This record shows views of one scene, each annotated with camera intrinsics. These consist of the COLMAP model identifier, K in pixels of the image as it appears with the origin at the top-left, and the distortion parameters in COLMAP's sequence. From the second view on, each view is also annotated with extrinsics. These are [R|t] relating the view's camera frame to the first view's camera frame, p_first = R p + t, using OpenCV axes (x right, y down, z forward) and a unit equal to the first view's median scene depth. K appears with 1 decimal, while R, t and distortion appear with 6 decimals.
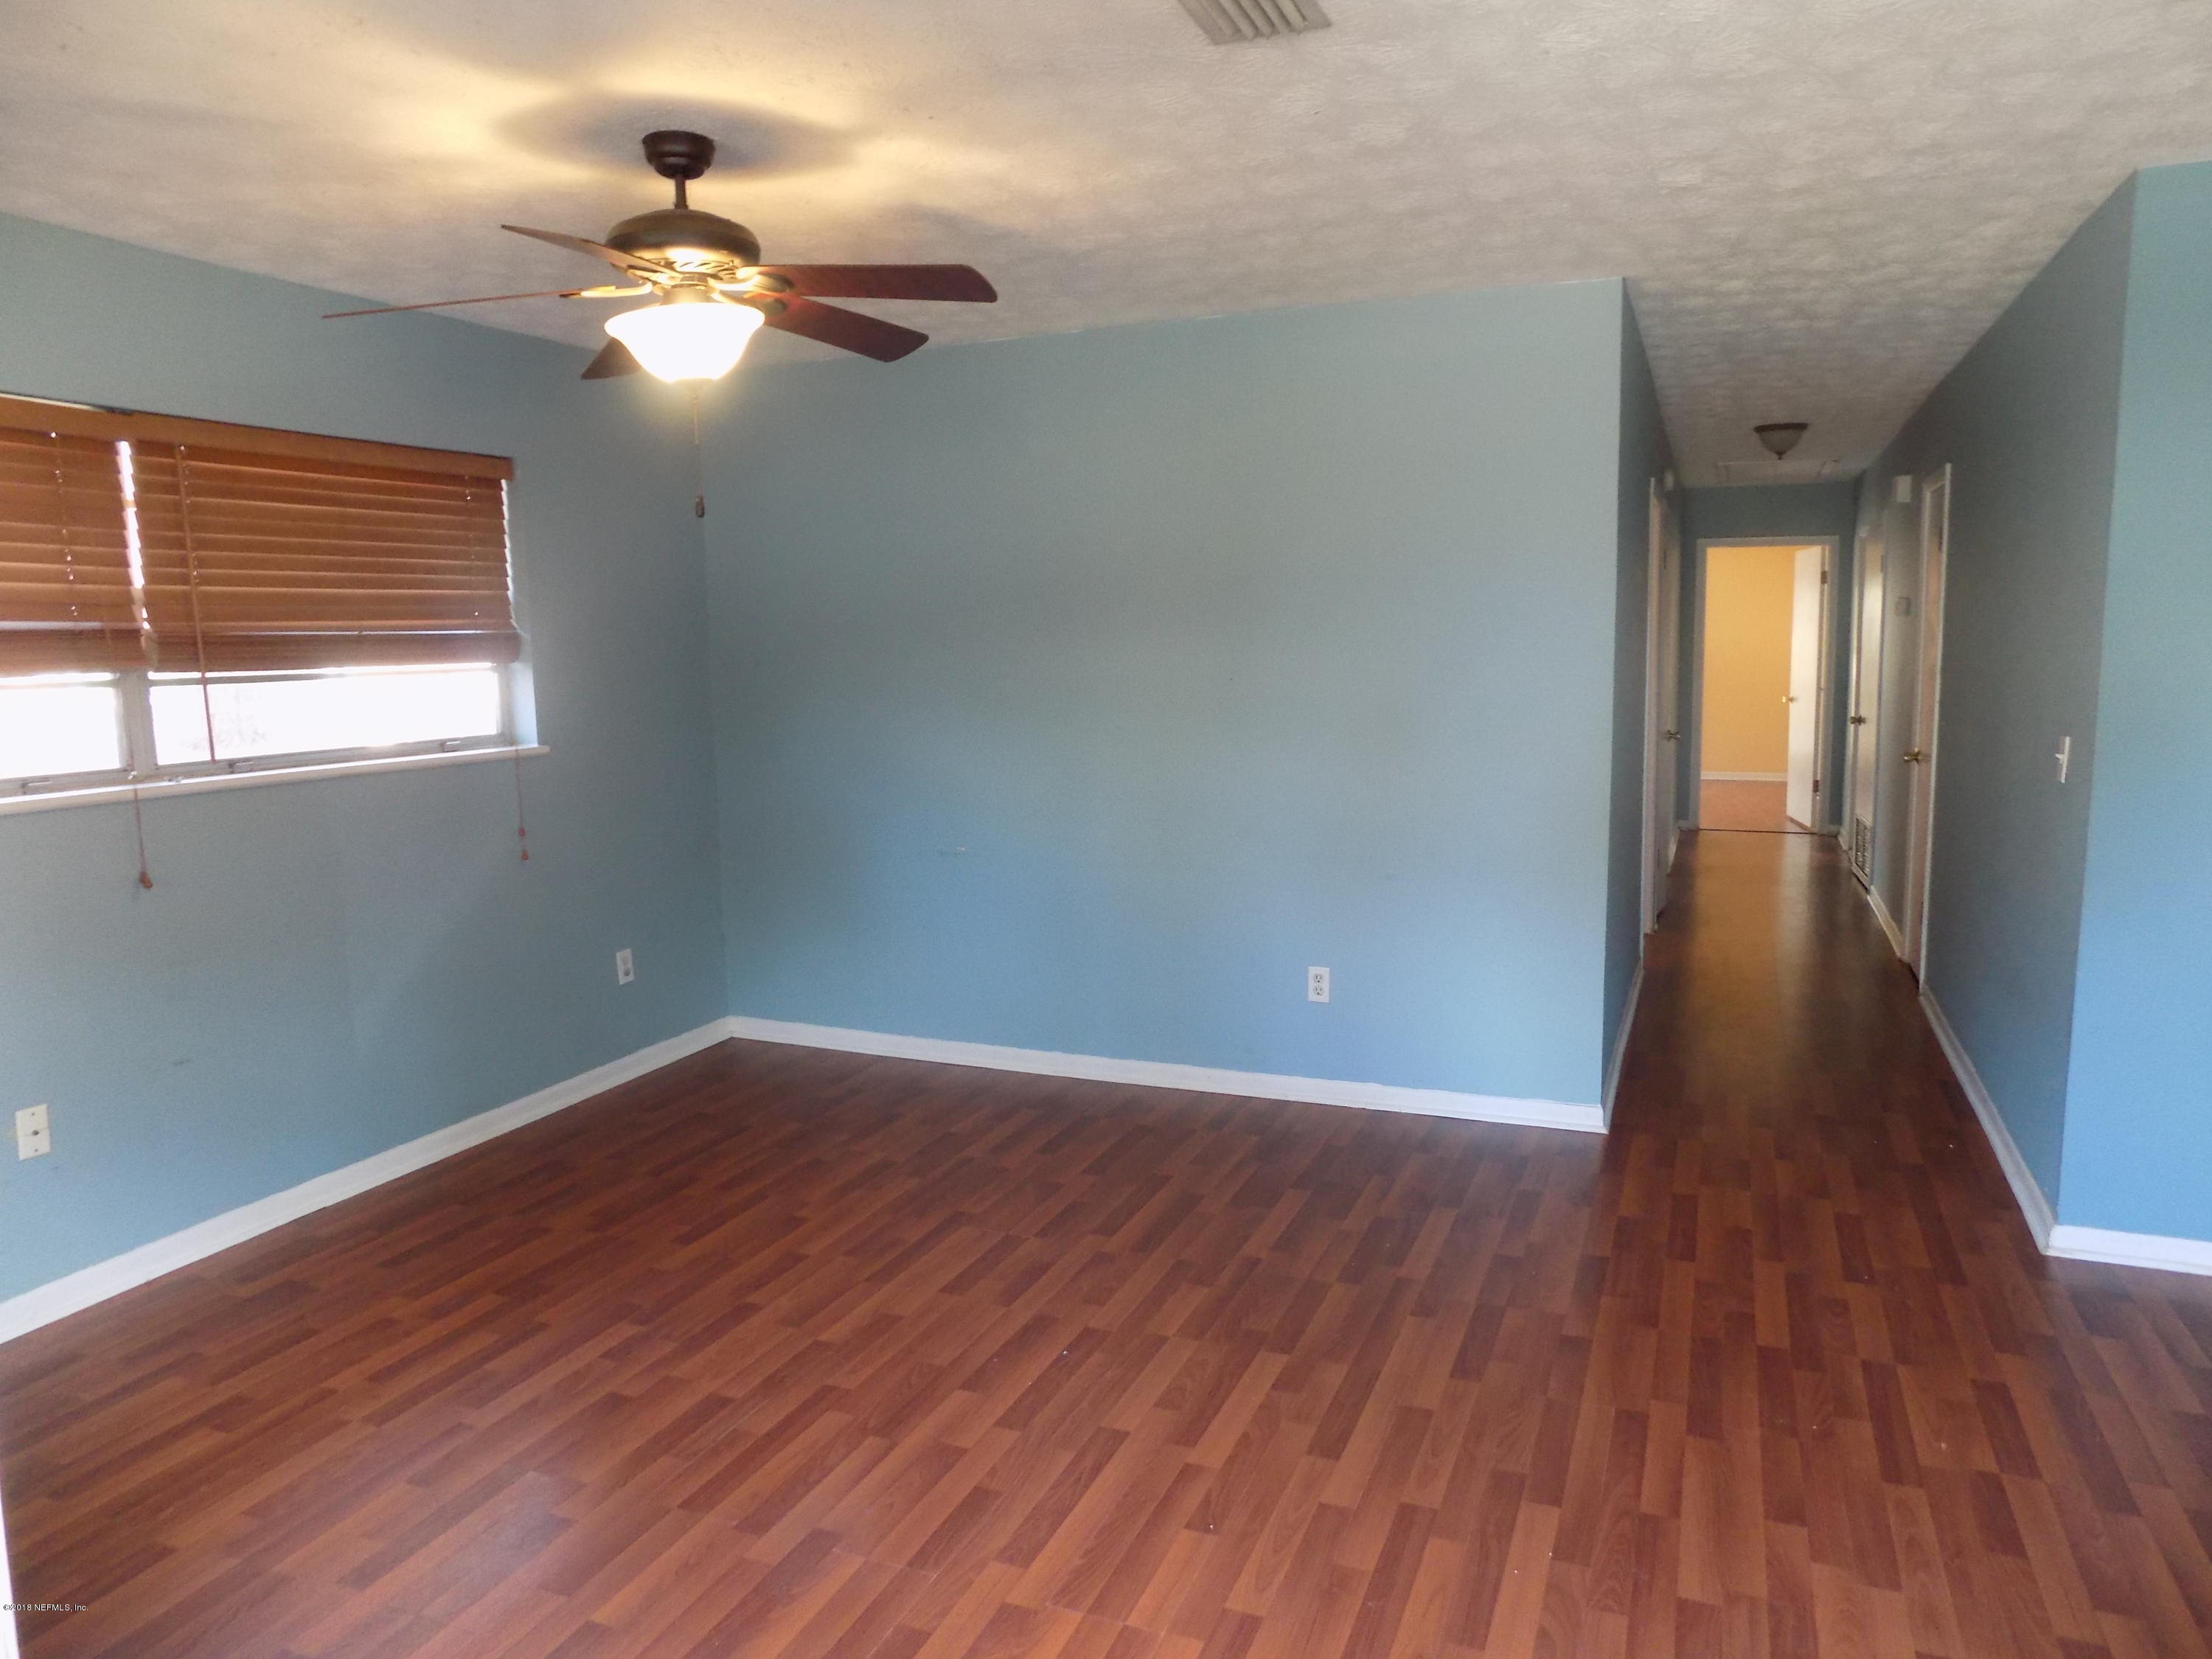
lens RADIAL K [[1507.3, 0, 1104.1], [0, 1507.3, 828.2], [0, 0, 1]] dist [-0.042786, 0.049821]
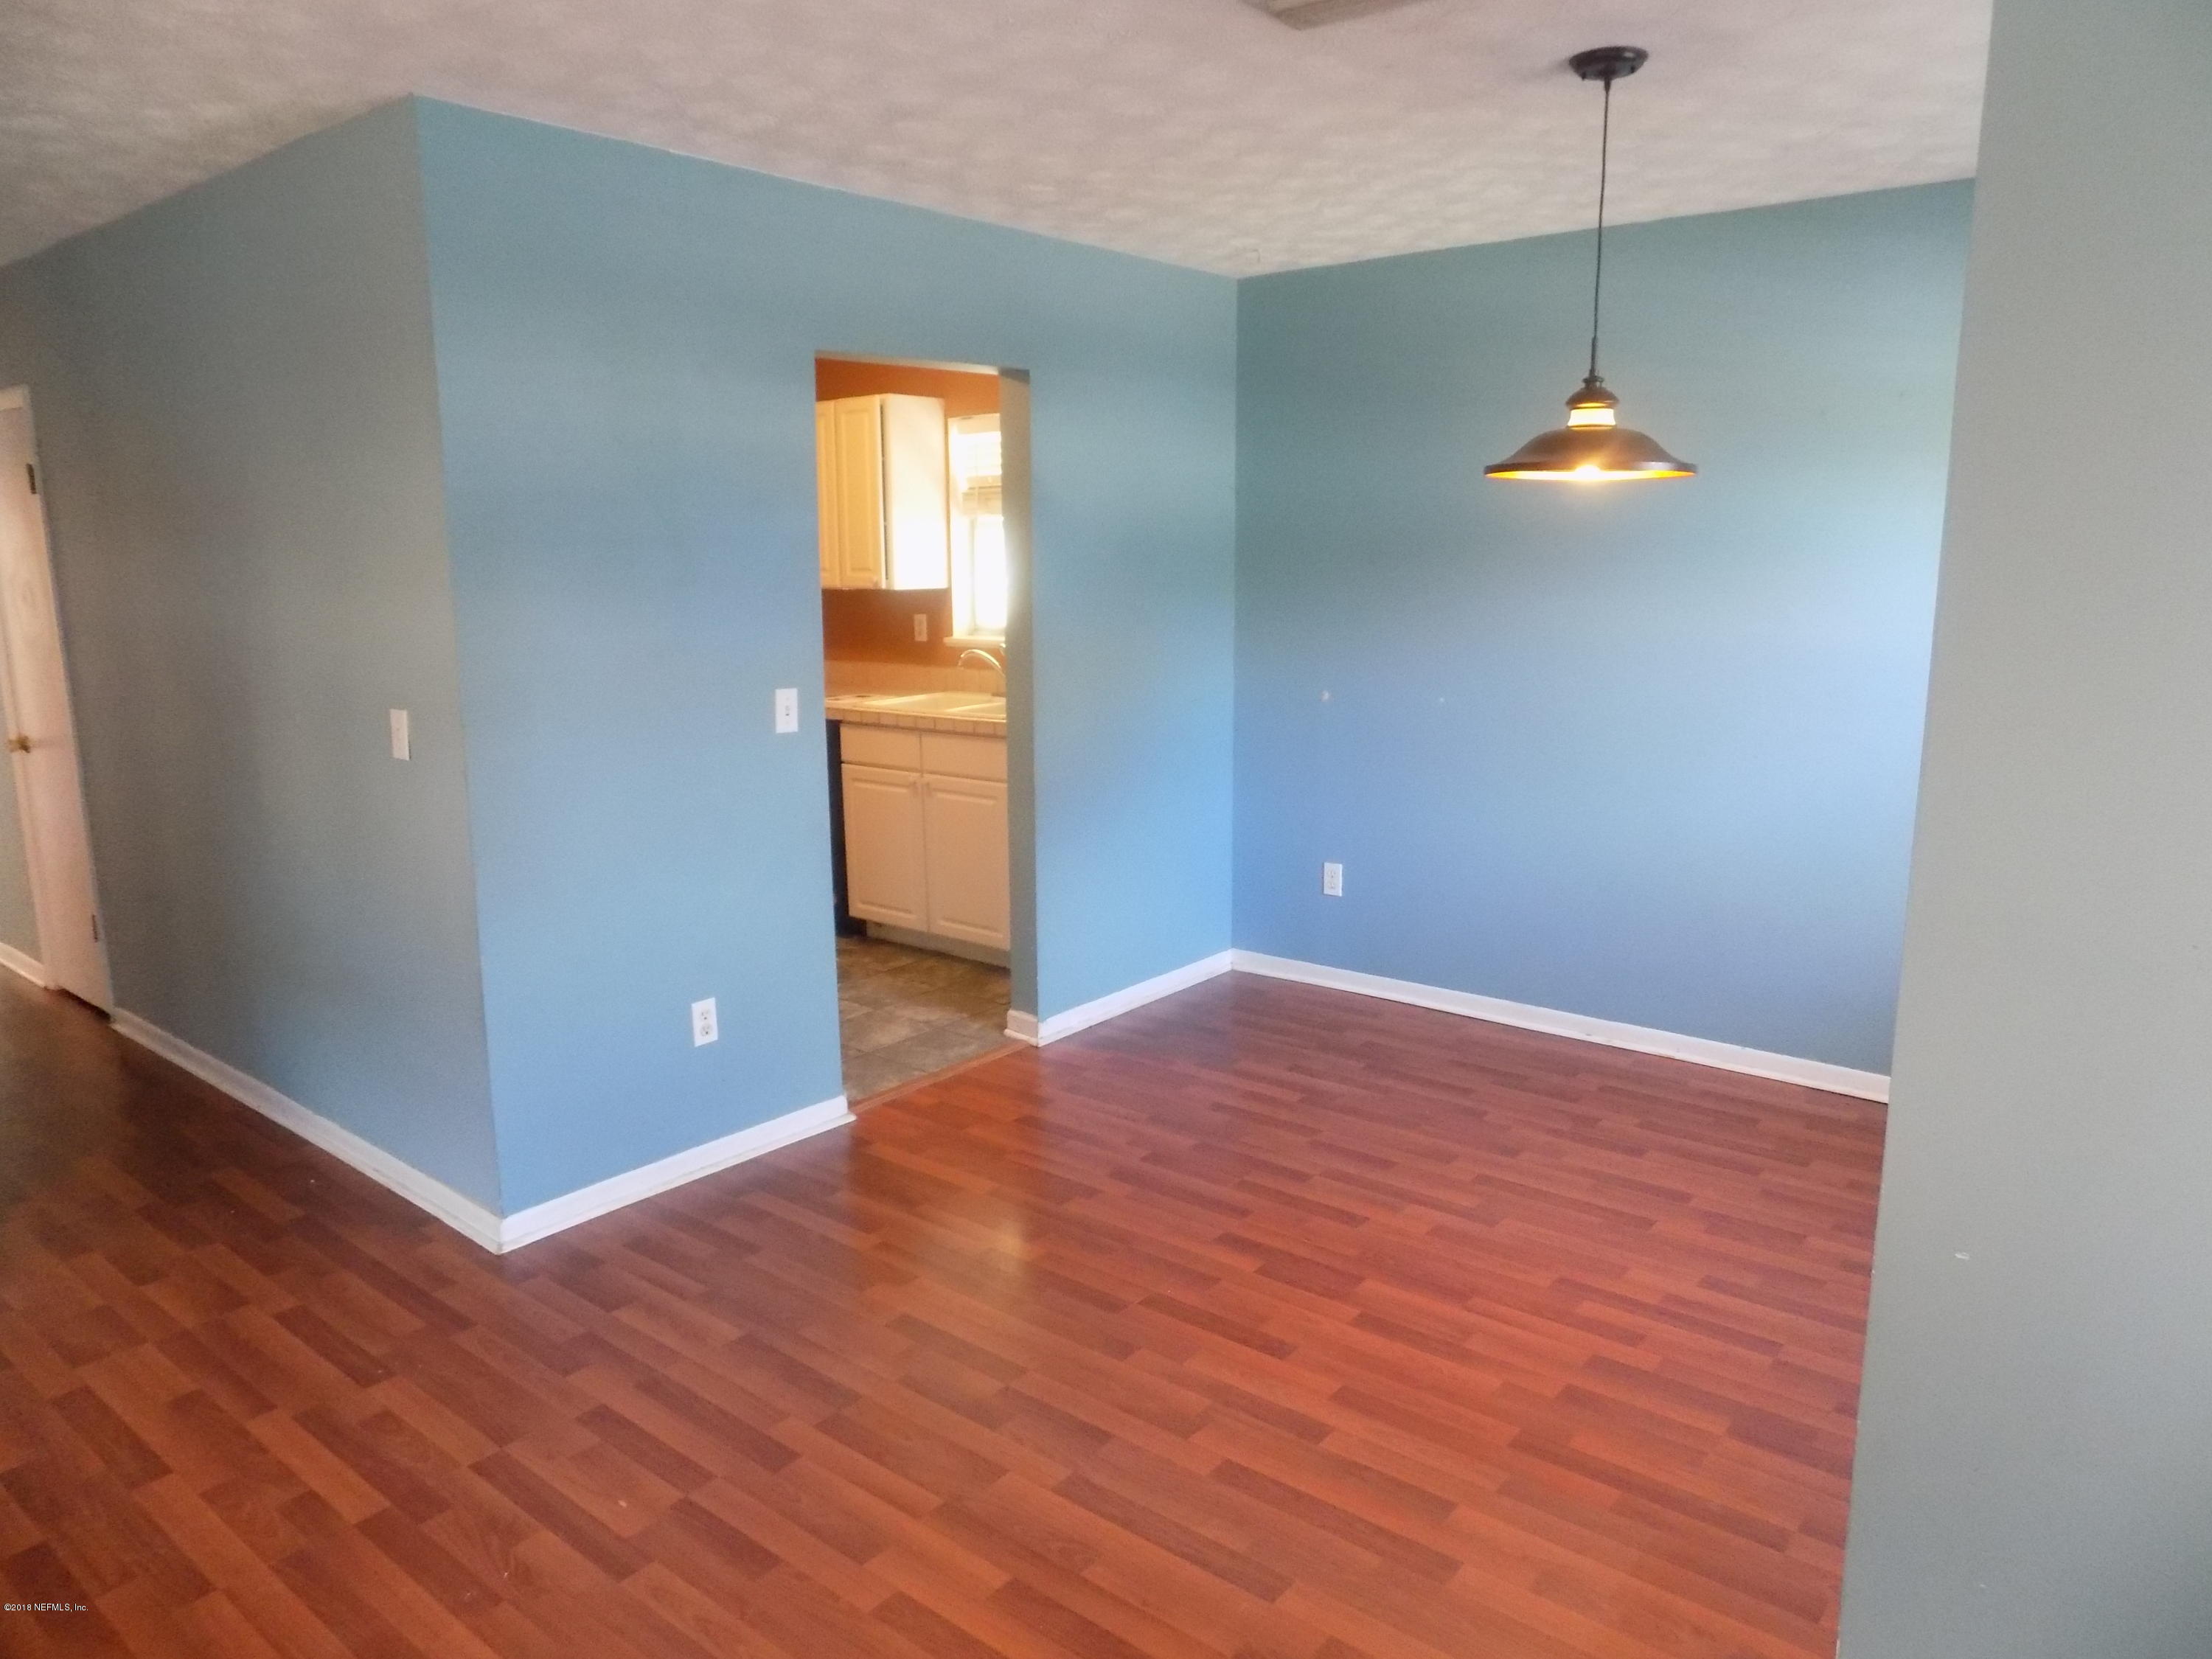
lens RADIAL K [[1507.3, 0, 1104.1], [0, 1507.3, 825.4], [0, 0, 1]] dist [-0.042786, 0.049821]
pose [[0.294136, -0.165270, 0.941366, -0.113337], [0.136053, 0.982146, 0.129918, -0.056213], [-0.946030, 0.089862, 0.311370, 0.340413]]
